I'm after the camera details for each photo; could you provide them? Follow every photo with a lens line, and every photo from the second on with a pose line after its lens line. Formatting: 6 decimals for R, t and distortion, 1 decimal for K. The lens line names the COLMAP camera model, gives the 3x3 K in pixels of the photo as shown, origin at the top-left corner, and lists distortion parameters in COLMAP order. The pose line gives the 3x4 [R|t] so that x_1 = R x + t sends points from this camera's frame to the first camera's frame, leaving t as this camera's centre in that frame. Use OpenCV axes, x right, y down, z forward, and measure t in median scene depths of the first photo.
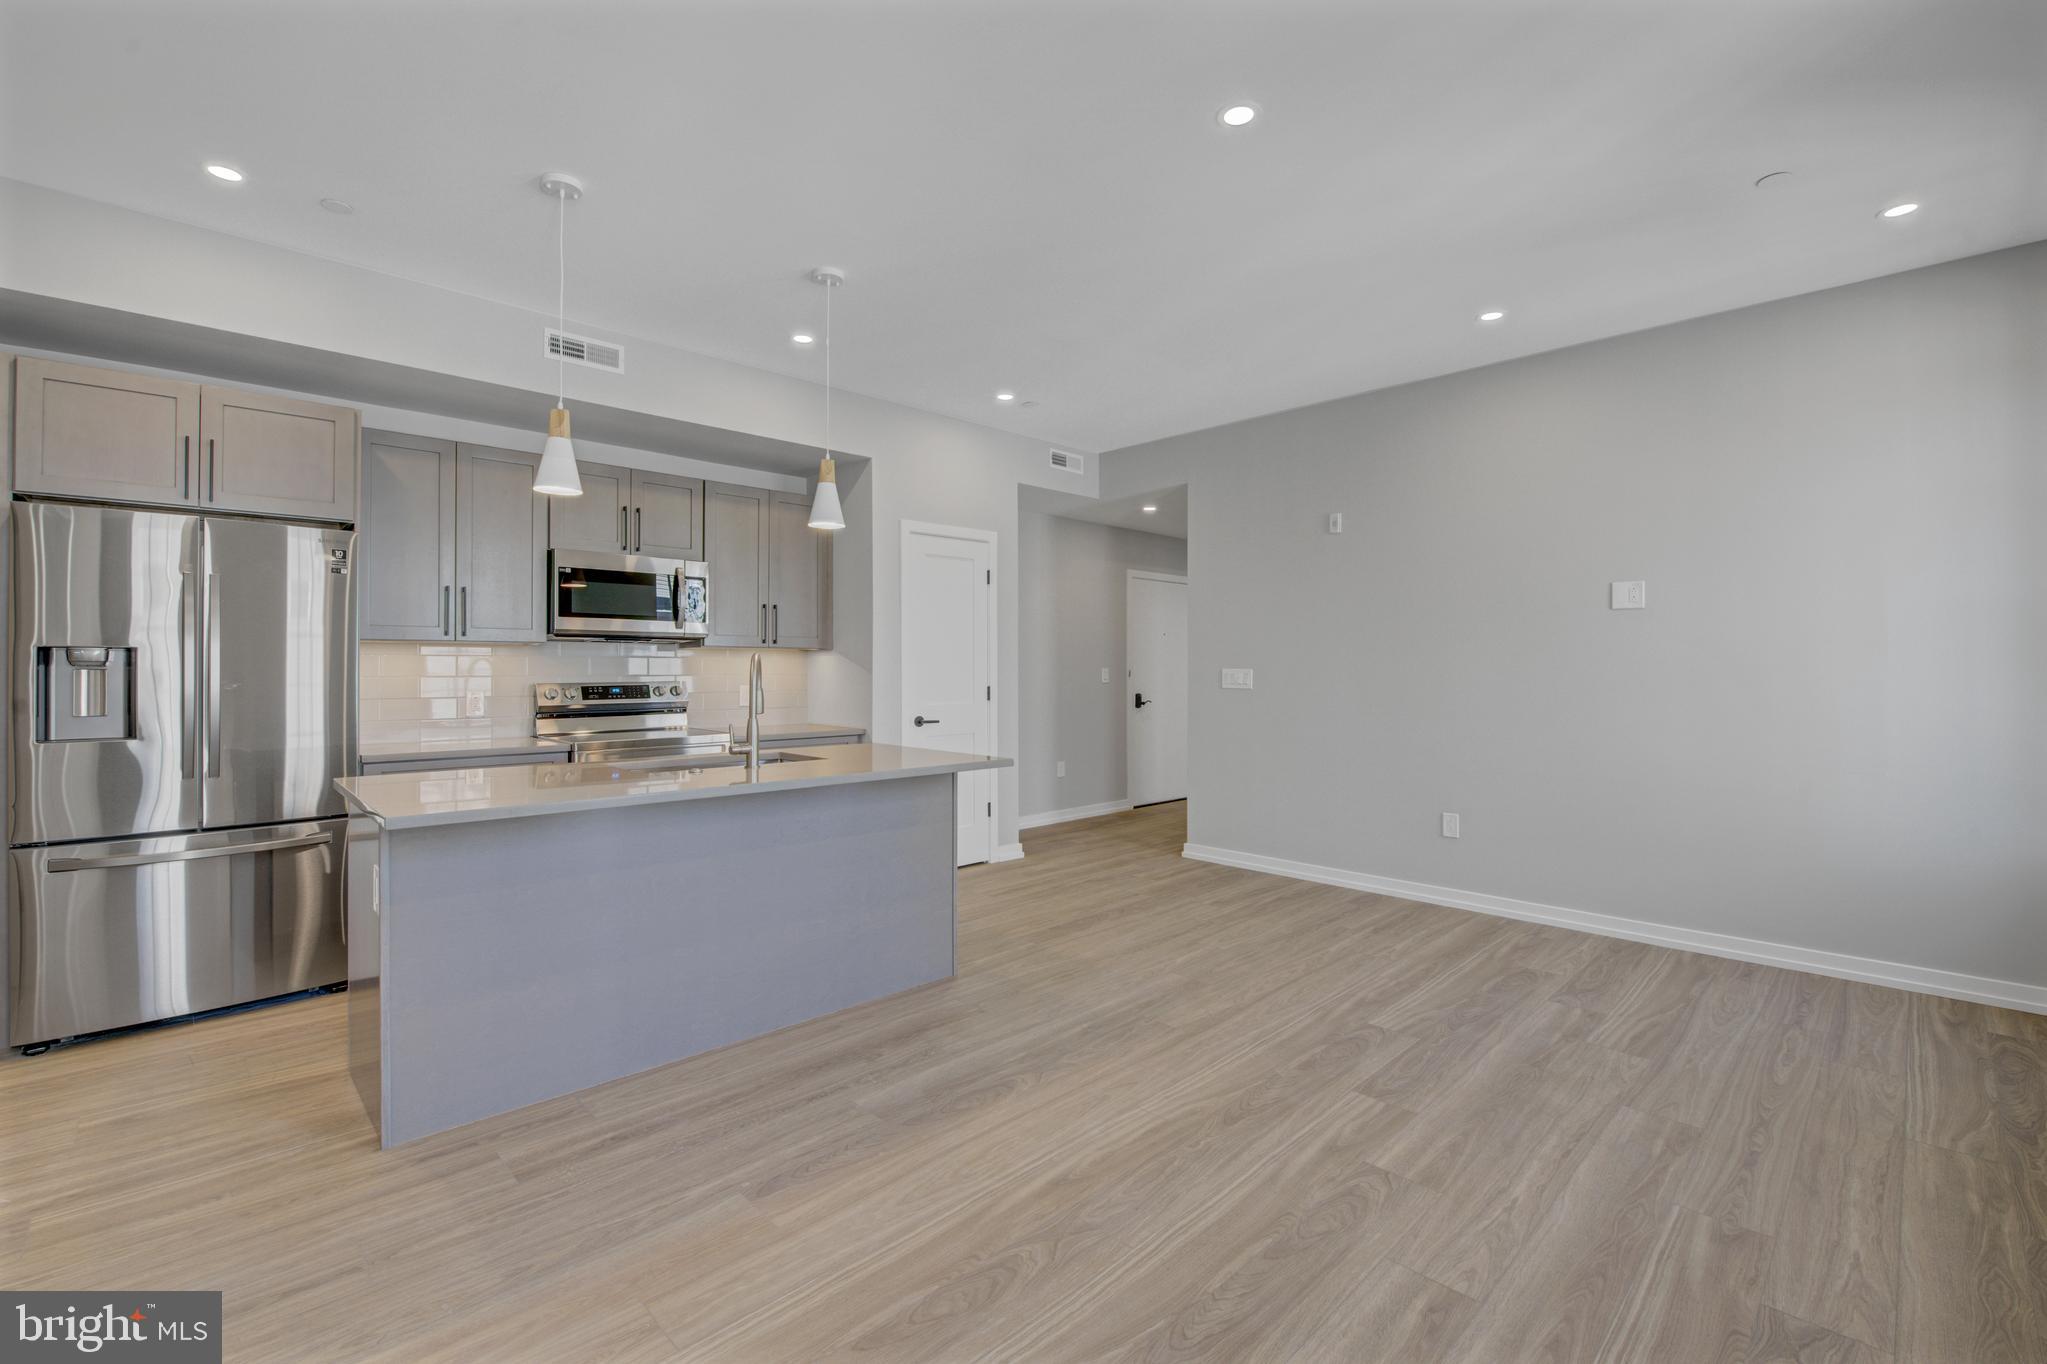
lens RADIAL K [[884.6, 0, 1040.5], [0, 884.6, 670.1], [0, 0, 1]] dist [-0.015399, -0.000243]
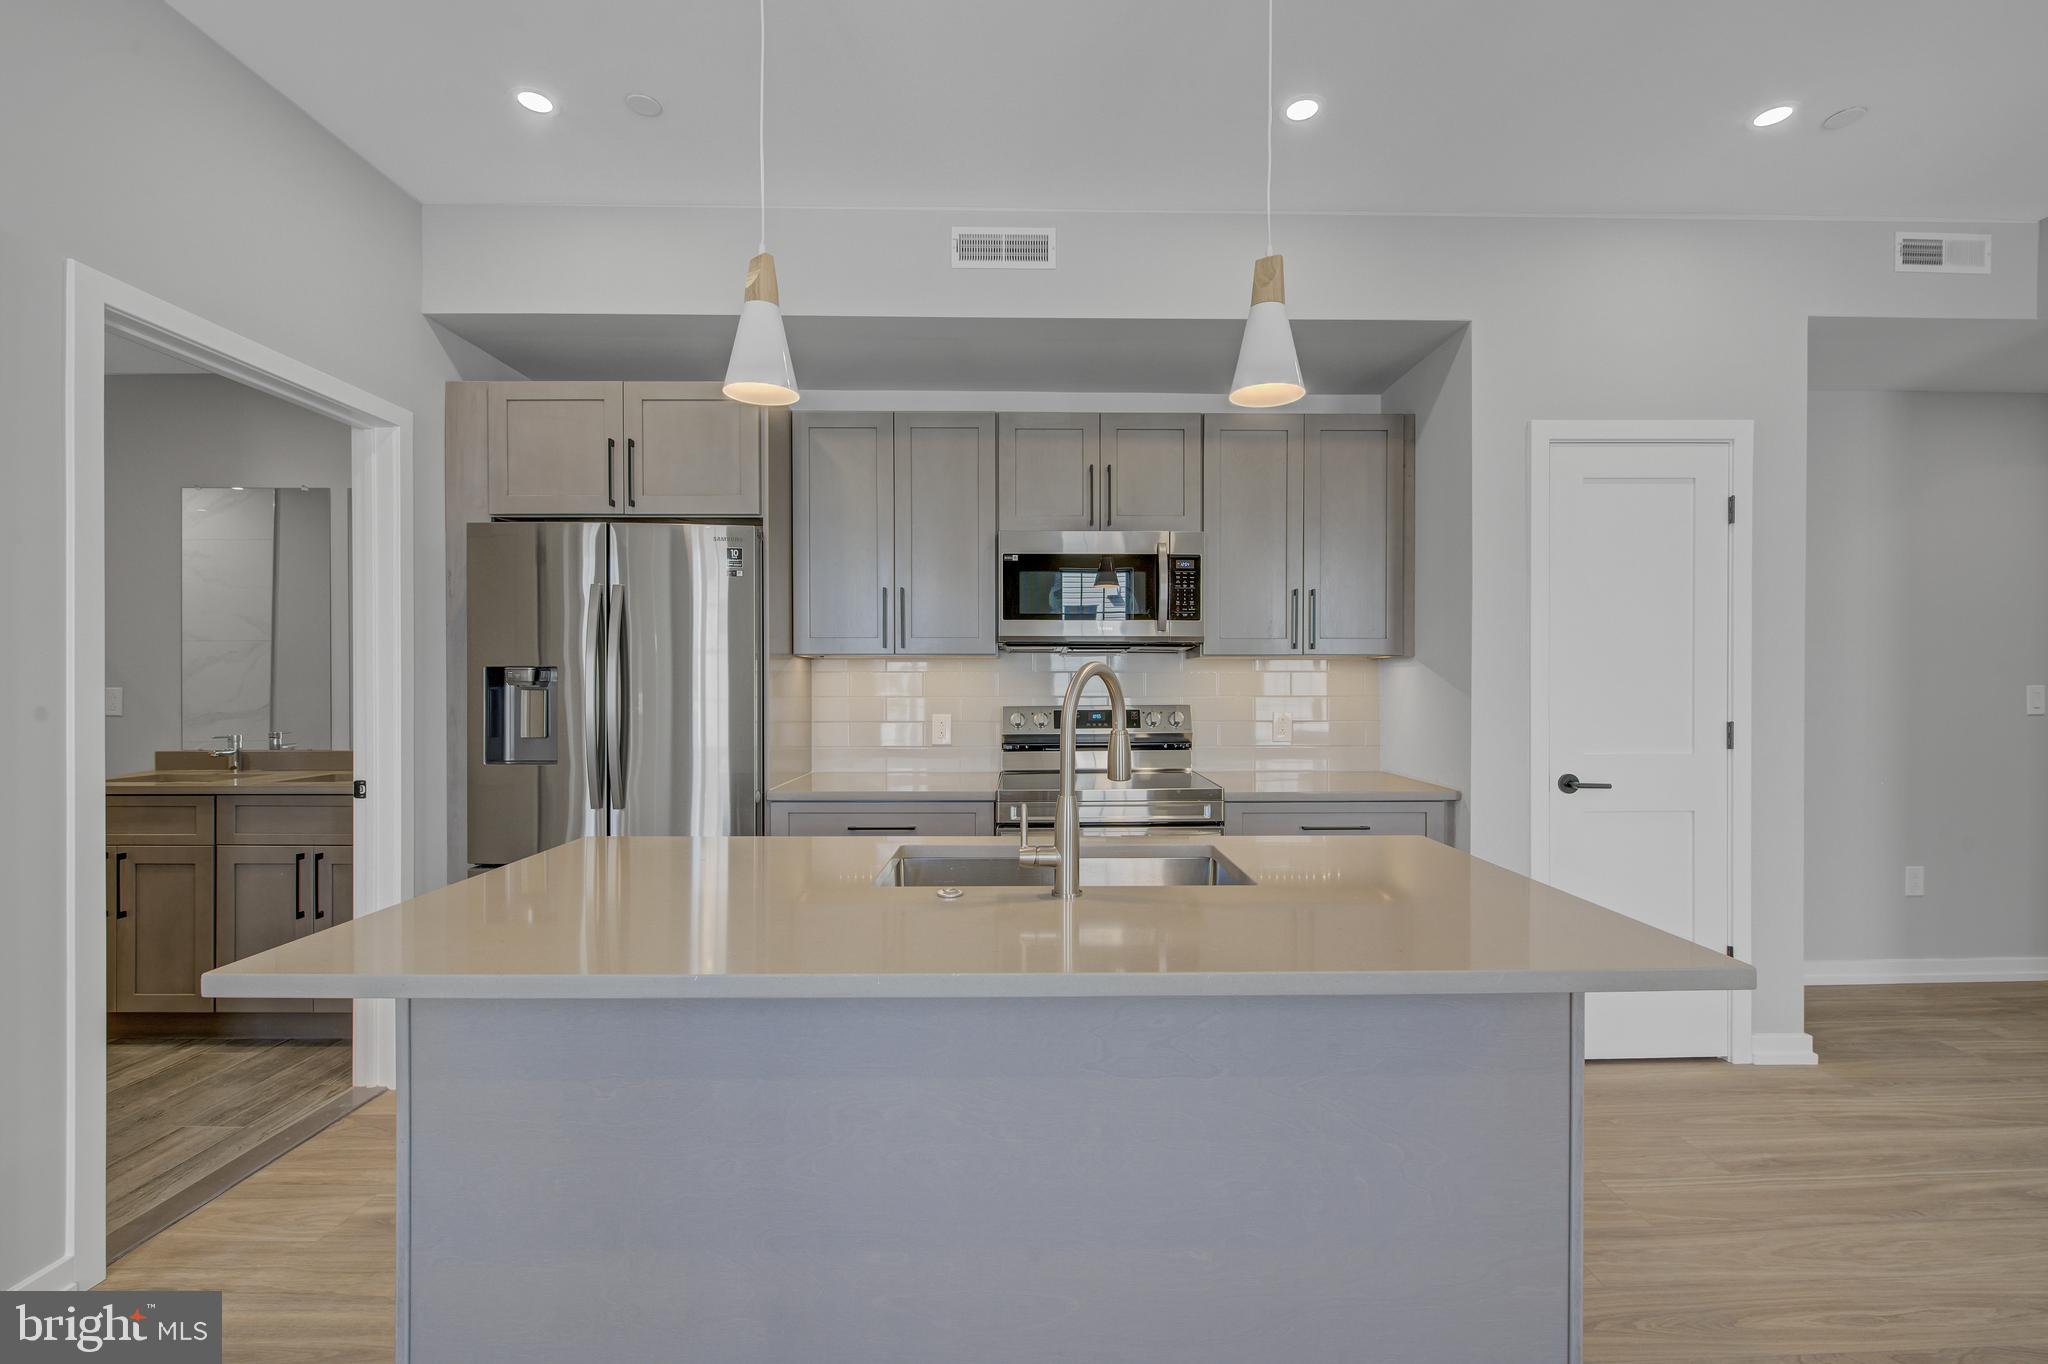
lens RADIAL K [[870.6, 0, 1029.7], [0, 870.6, 692.9], [0, 0, 1]] dist [-0.014910, -0.000422]
pose [[0.720159, 0.007922, -0.693764, -0.007500], [-0.001396, 0.999949, 0.009969, -0.005639], [0.693808, -0.006211, 0.720134, 0.572646]]
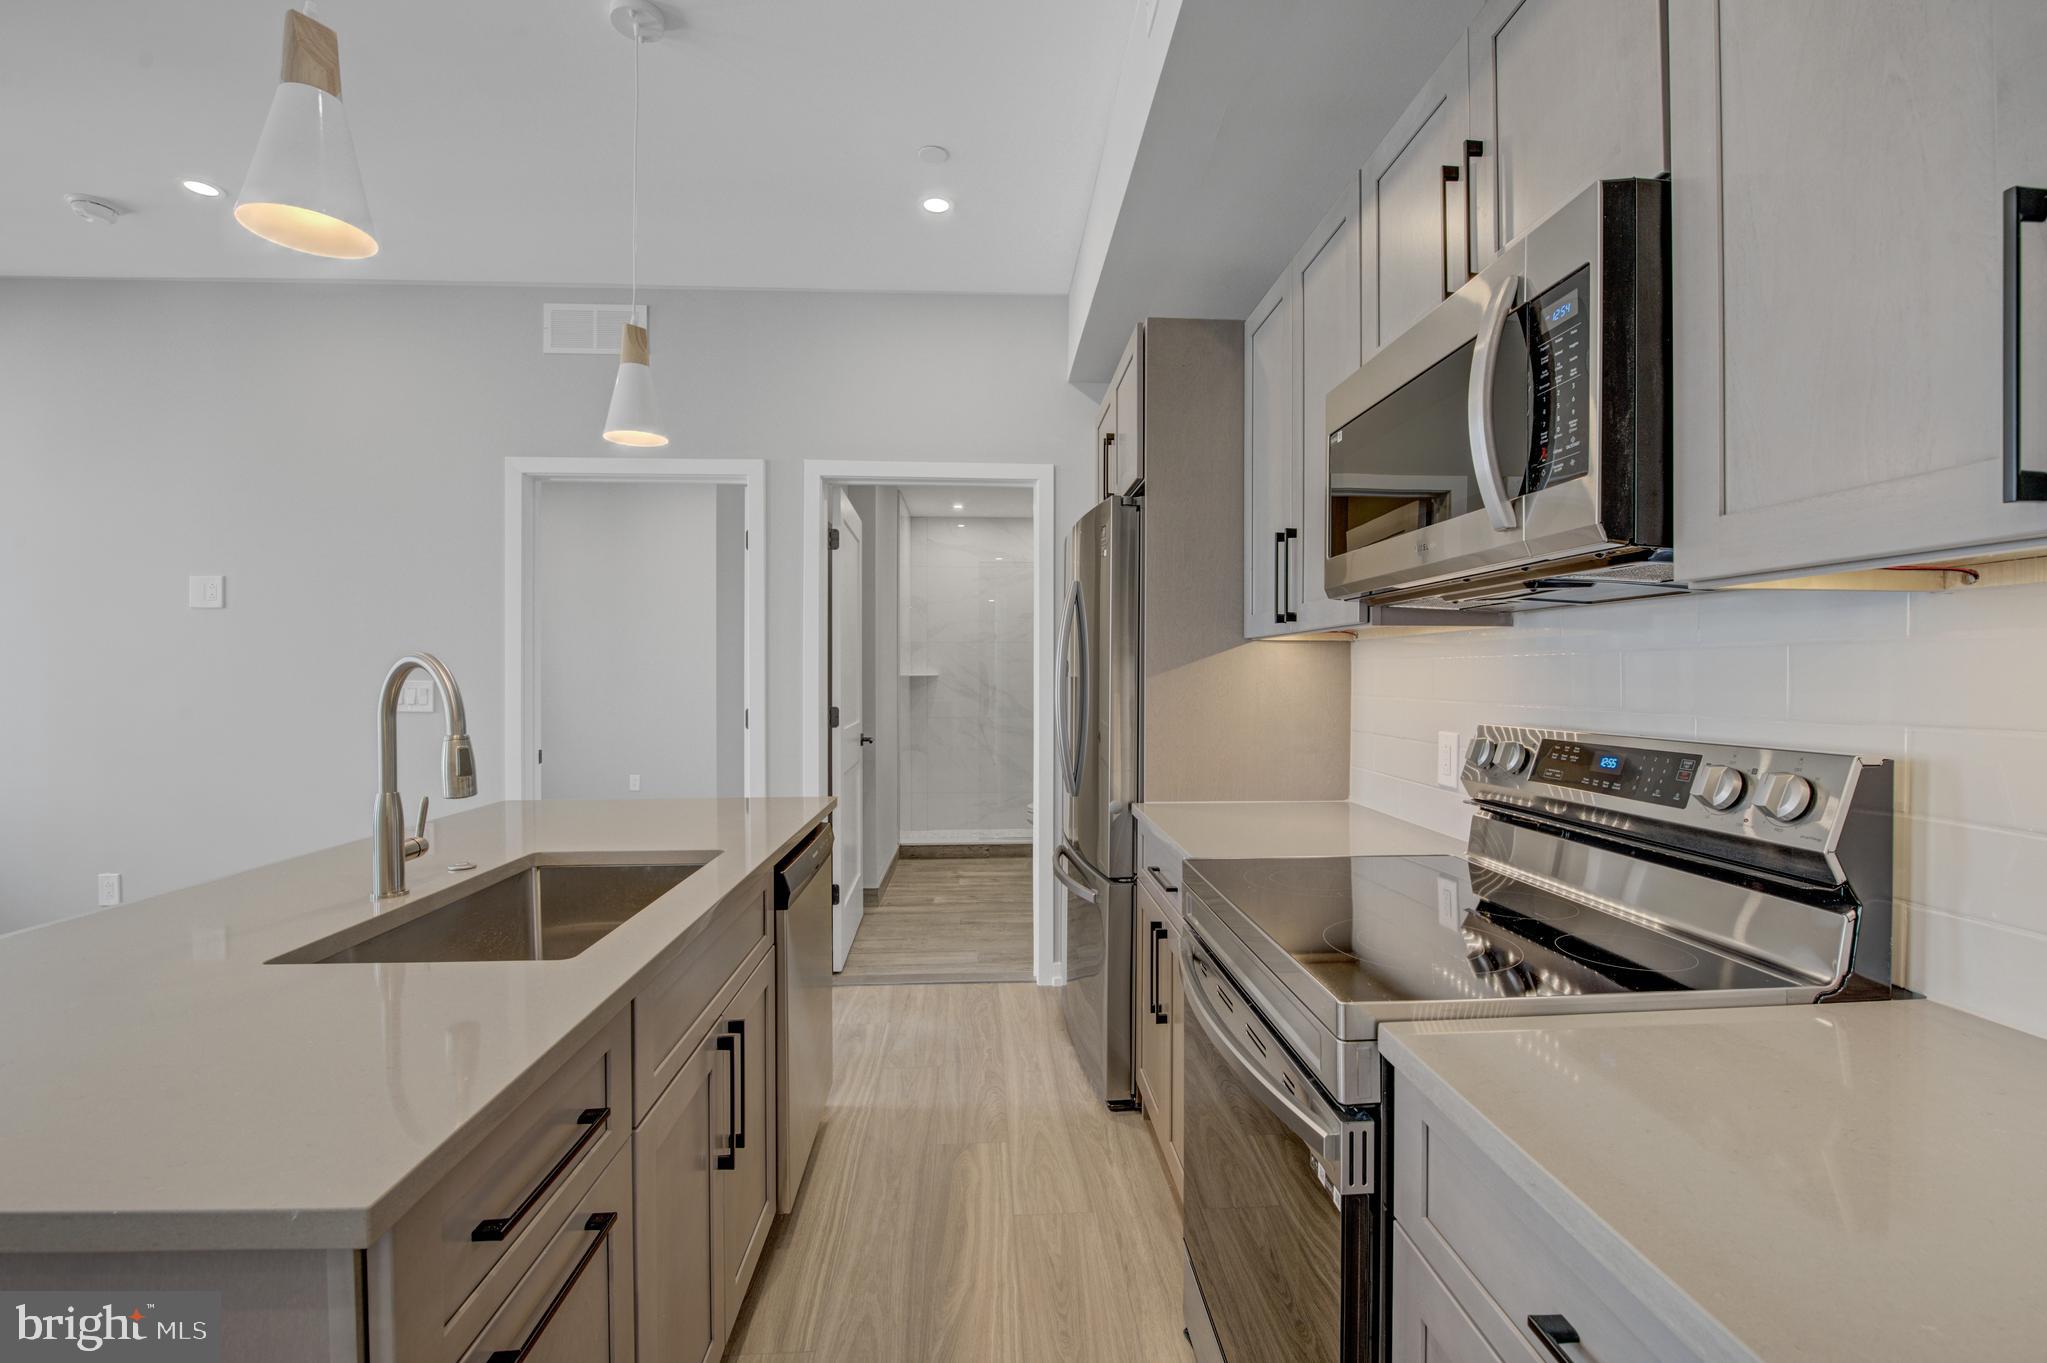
lens RADIAL K [[870.2, 0, 1029.2], [0, 870.2, 692.4], [0, 0, 1]] dist [-0.014910, -0.000422]
pose [[-0.670916, 0.015398, -0.741374, -0.186560], [-0.002353, 0.999735, 0.022894, -0.009236], [0.741530, 0.017104, -0.670702, 1.401642]]
